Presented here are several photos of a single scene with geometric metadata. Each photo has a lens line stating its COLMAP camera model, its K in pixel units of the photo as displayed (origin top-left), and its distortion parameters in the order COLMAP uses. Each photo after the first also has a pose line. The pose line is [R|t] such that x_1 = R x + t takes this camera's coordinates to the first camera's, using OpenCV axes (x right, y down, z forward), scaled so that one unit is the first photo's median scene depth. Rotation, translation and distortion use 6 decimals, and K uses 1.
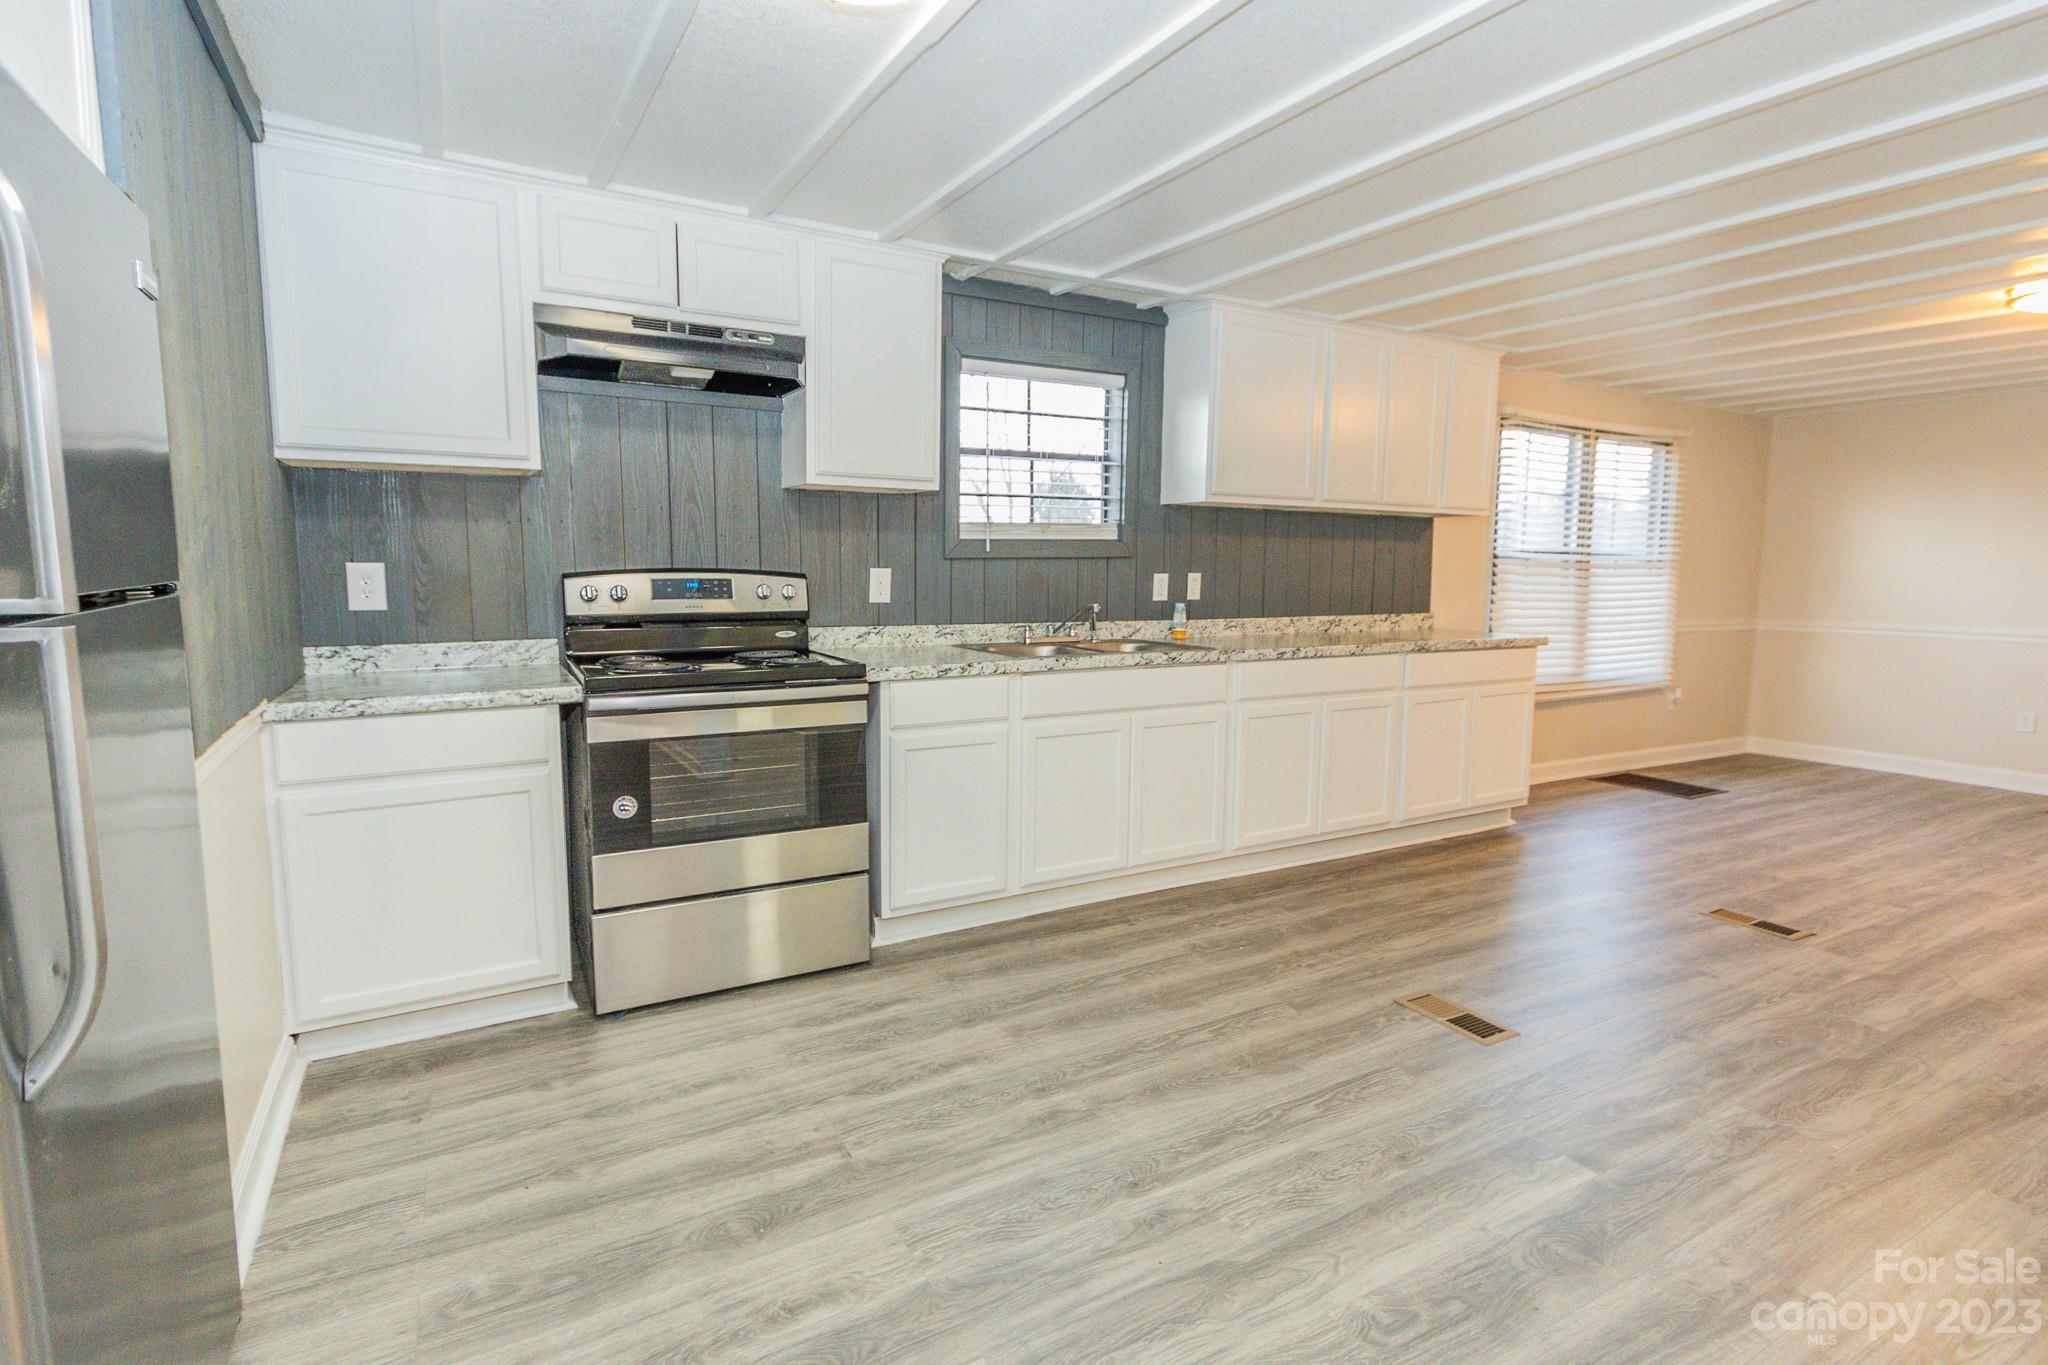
lens RADIAL K [[994.0, 0, 1009.8], [0, 994.0, 668.8], [0, 0, 1]] dist [0.008709, -0.003566]
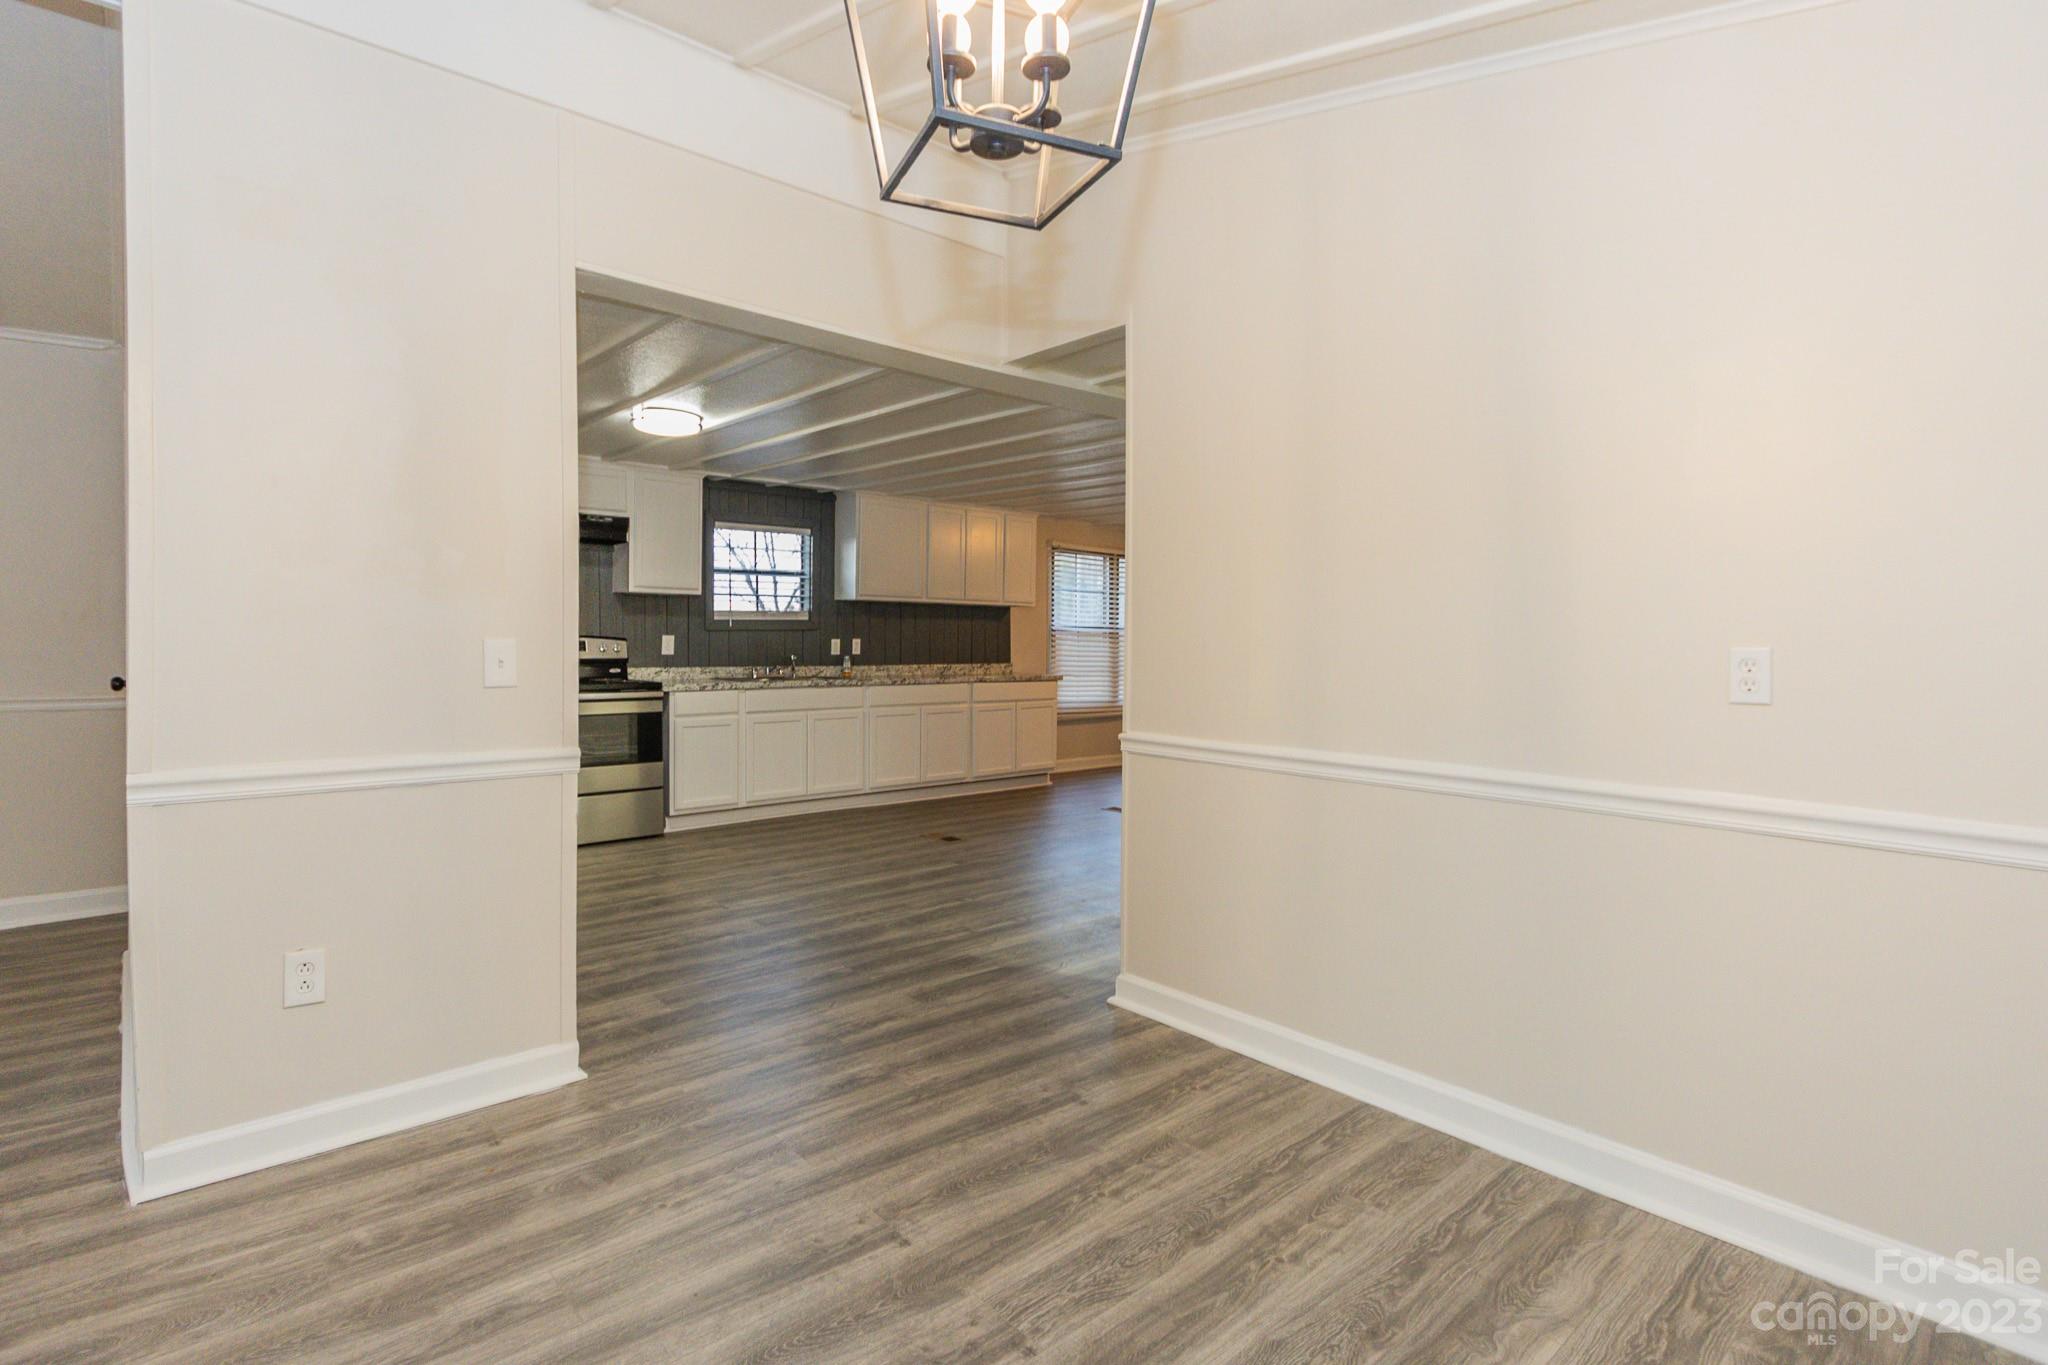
lens RADIAL K [[994.0, 0, 1008.9], [0, 994.0, 674.7], [0, 0, 1]] dist [0.008709, -0.003566]
pose [[0.978008, -0.007386, 0.208435, 0.095828], [0.021240, 0.997704, -0.064307, 0.097288], [-0.207481, 0.067320, 0.975920, -0.869399]]
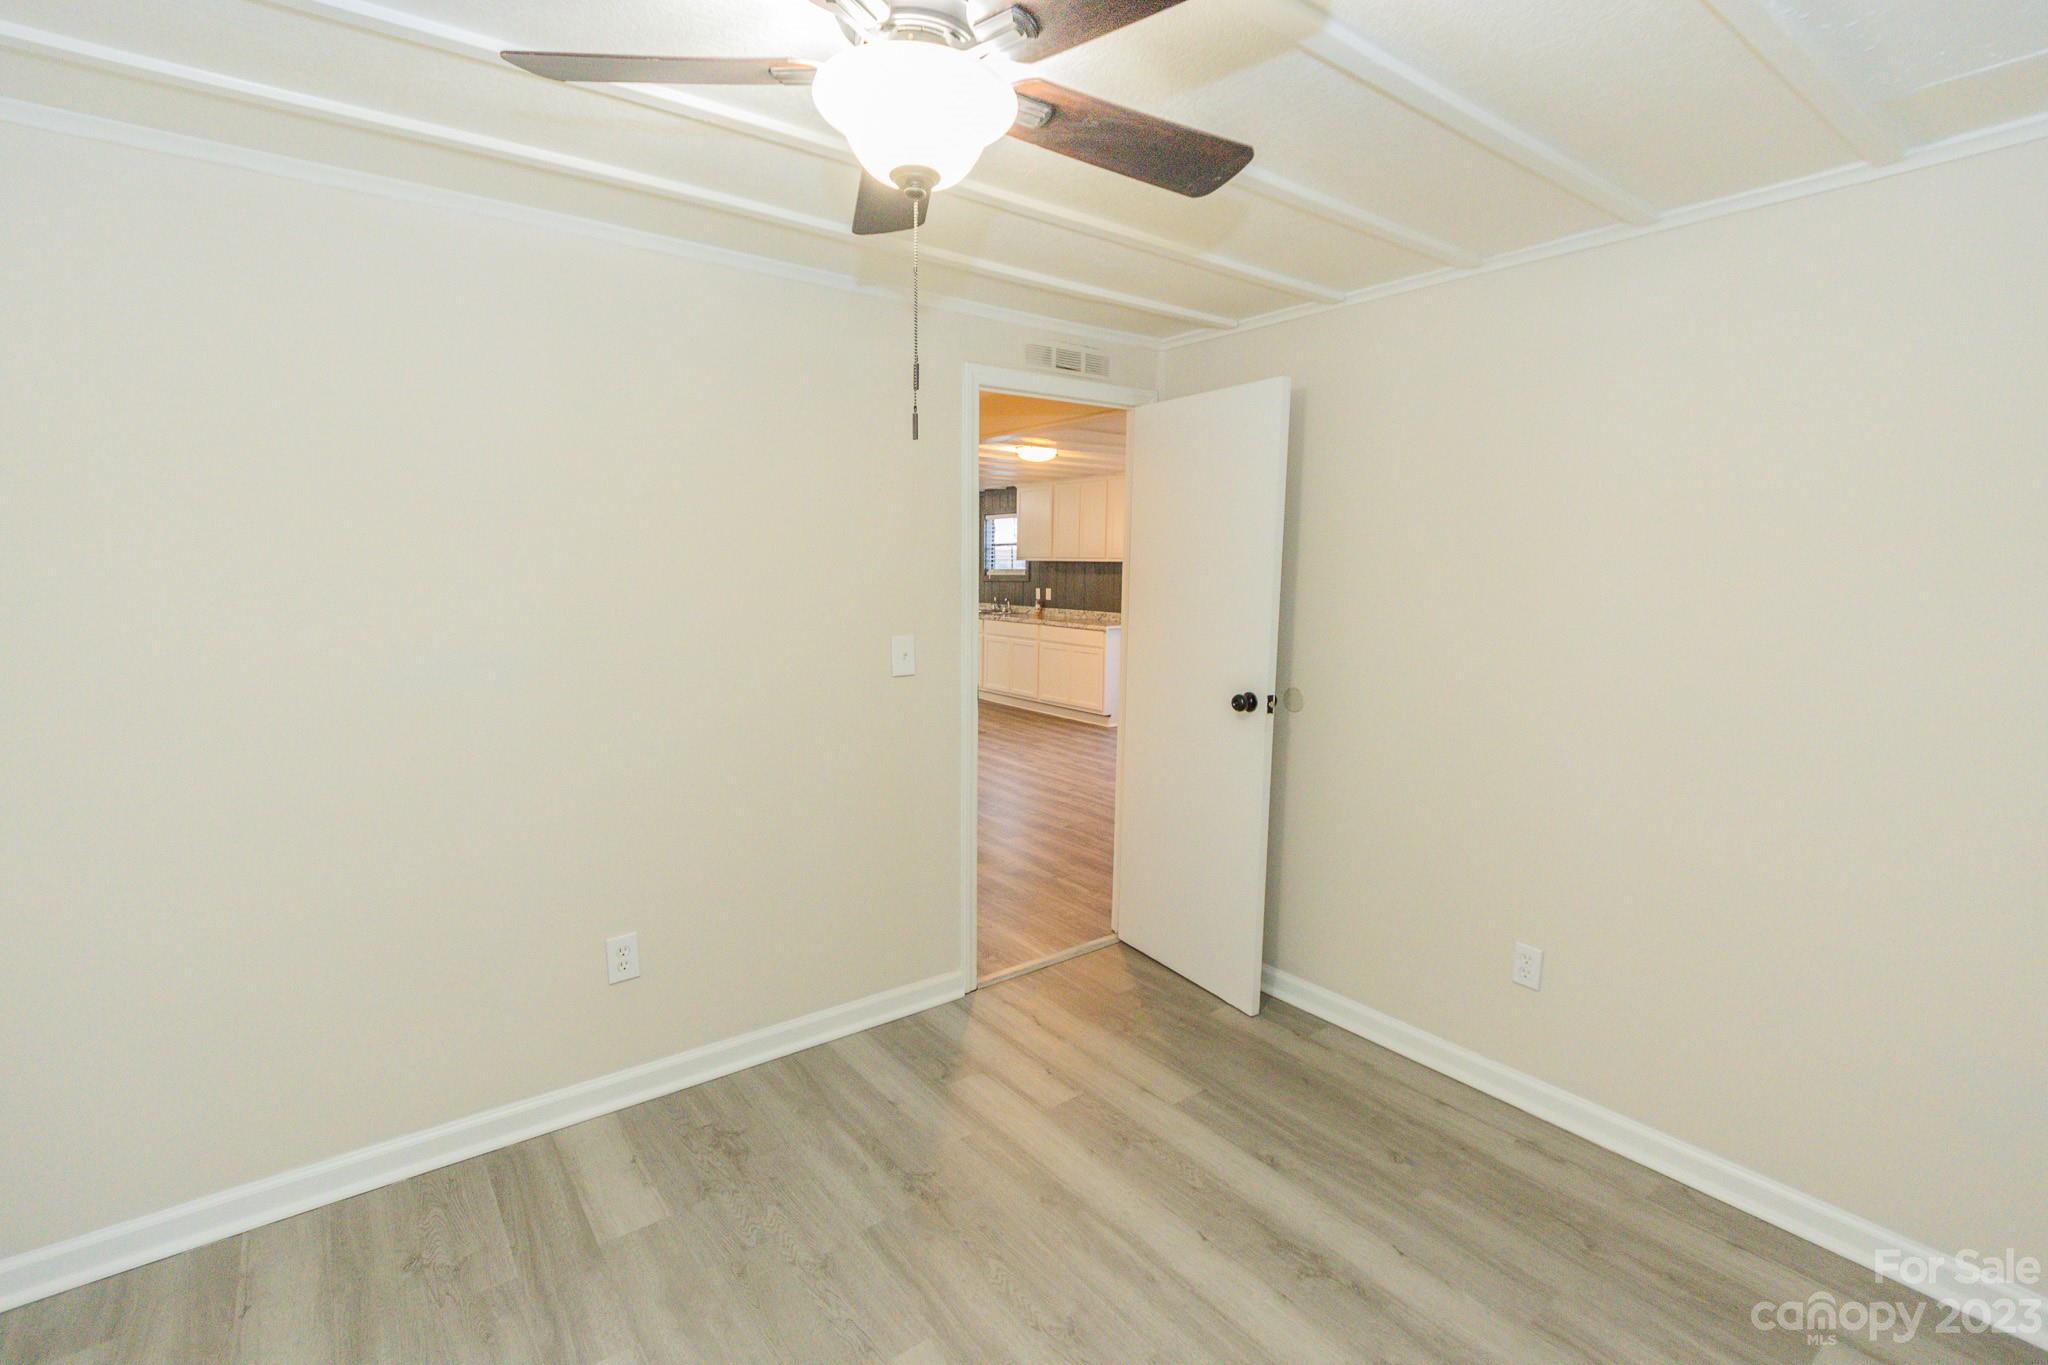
lens RADIAL K [[955.6, 0, 1035.1], [0, 955.6, 686.0], [0, 0, 1]] dist [0.008033, -0.003302]
pose [[0.136943, 0.125615, -0.982582, 2.867754], [-0.102457, 0.988403, 0.112080, -0.137958], [0.985266, 0.085324, 0.148225, 0.747318]]
